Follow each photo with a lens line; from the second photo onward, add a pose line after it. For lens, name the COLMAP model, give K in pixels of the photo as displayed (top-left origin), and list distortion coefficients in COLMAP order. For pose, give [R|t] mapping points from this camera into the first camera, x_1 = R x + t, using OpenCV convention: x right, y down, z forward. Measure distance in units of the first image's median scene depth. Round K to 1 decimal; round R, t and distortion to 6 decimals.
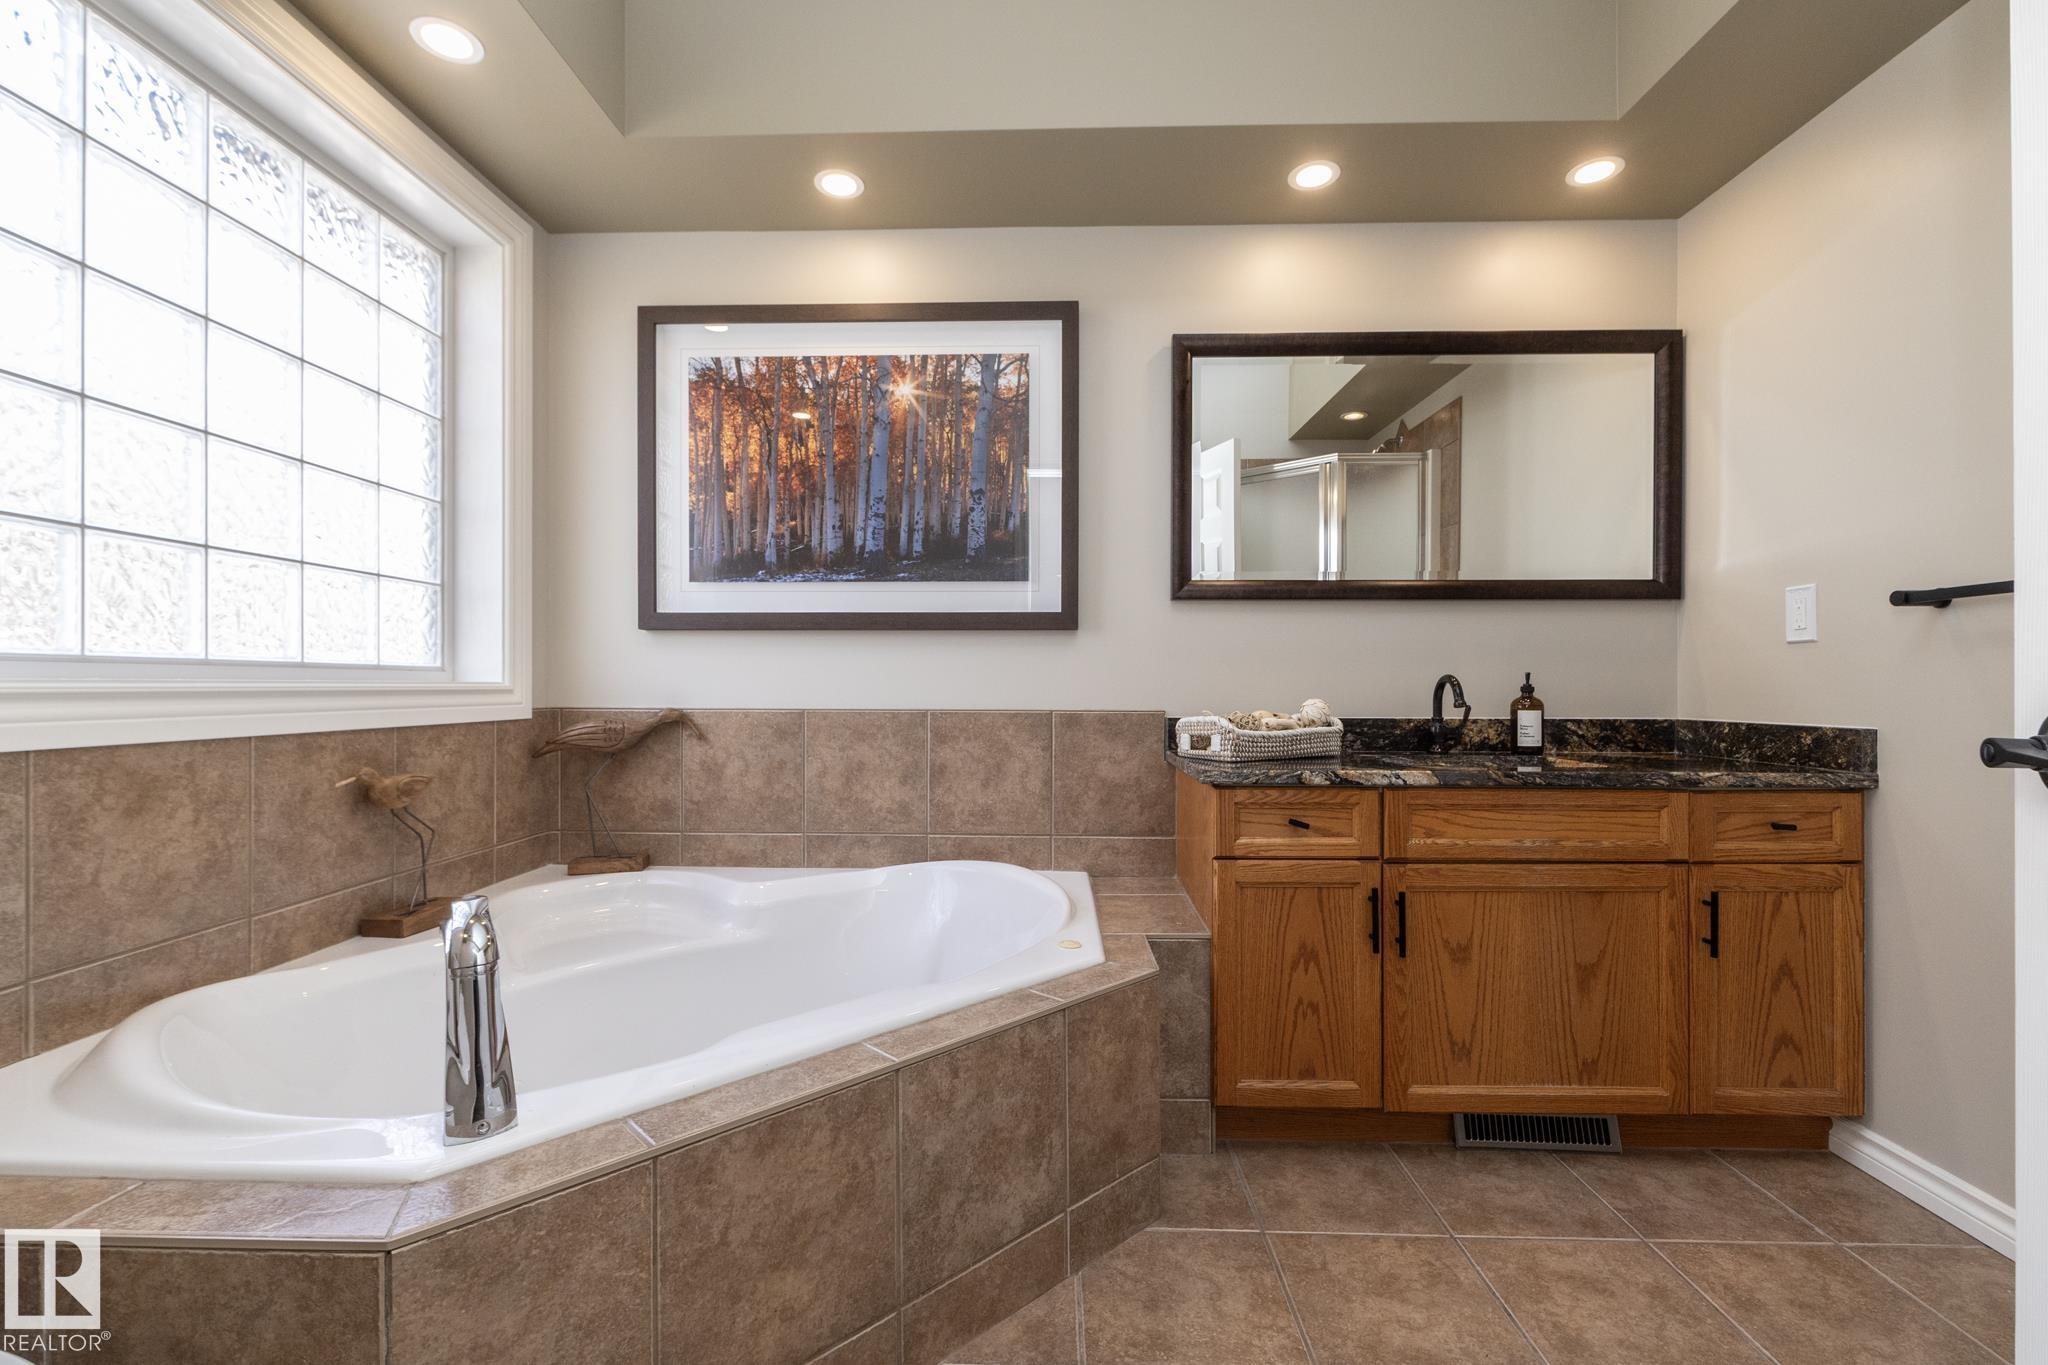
lens RADIAL K [[872.4, 0, 1020.2], [0, 872.4, 682.8], [0, 0, 1]] dist [-0.003184, 0.000365]
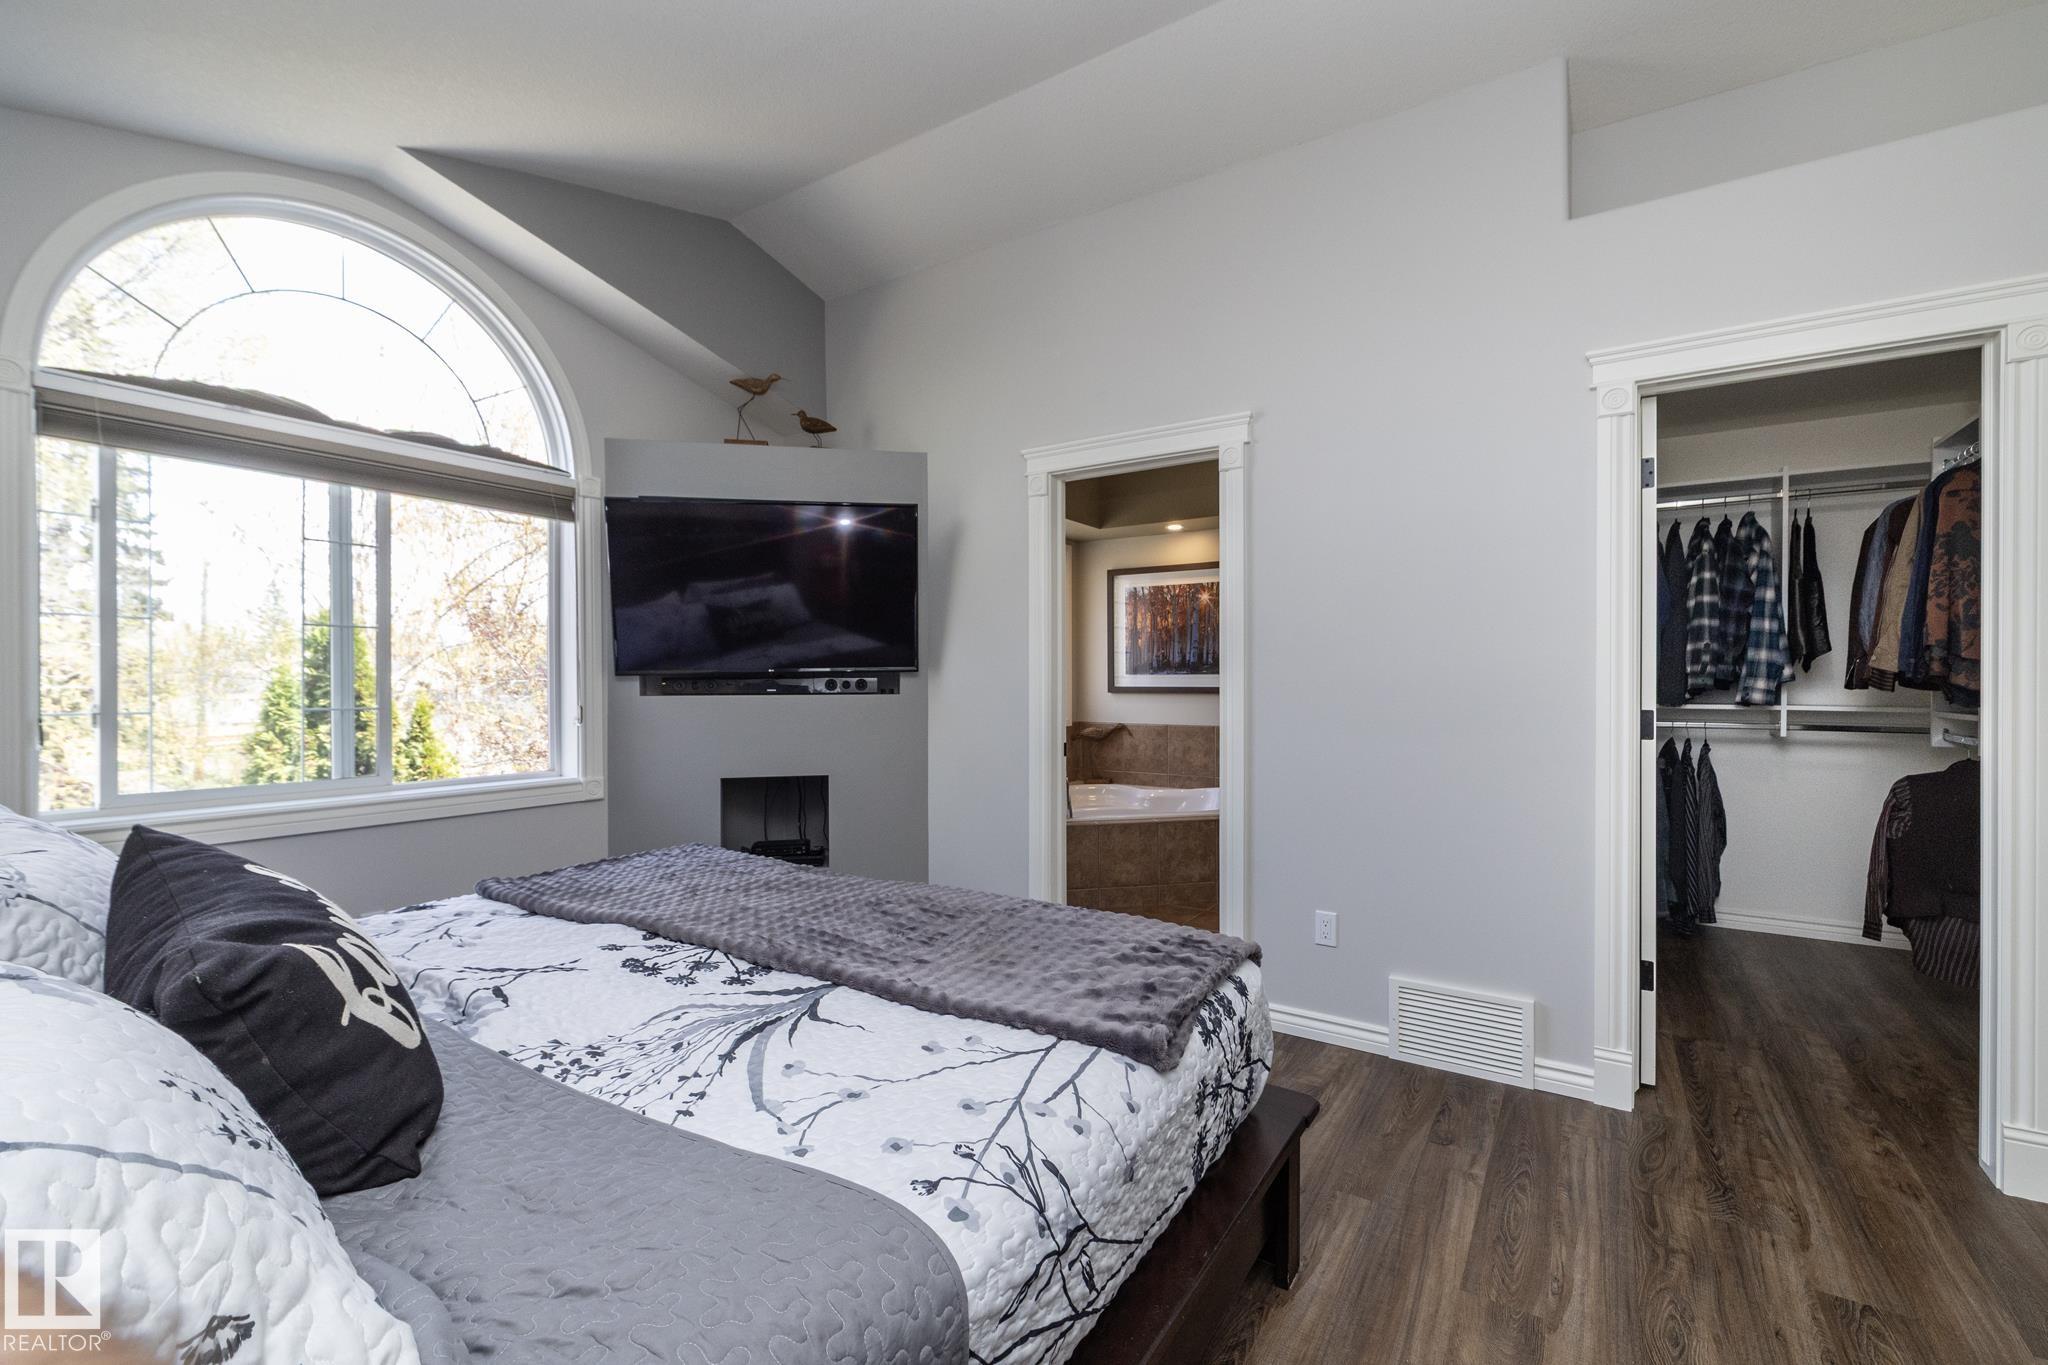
lens RADIAL K [[872.4, 0, 1027.3], [0, 872.4, 687.1], [0, 0, 1]] dist [-0.003184, 0.000365]
pose [[0.847807, -0.000306, -0.530305, 0.748646], [0.000893, 0.999999, 0.000852, -0.081720], [0.530304, -0.001196, 0.847807, -1.358448]]
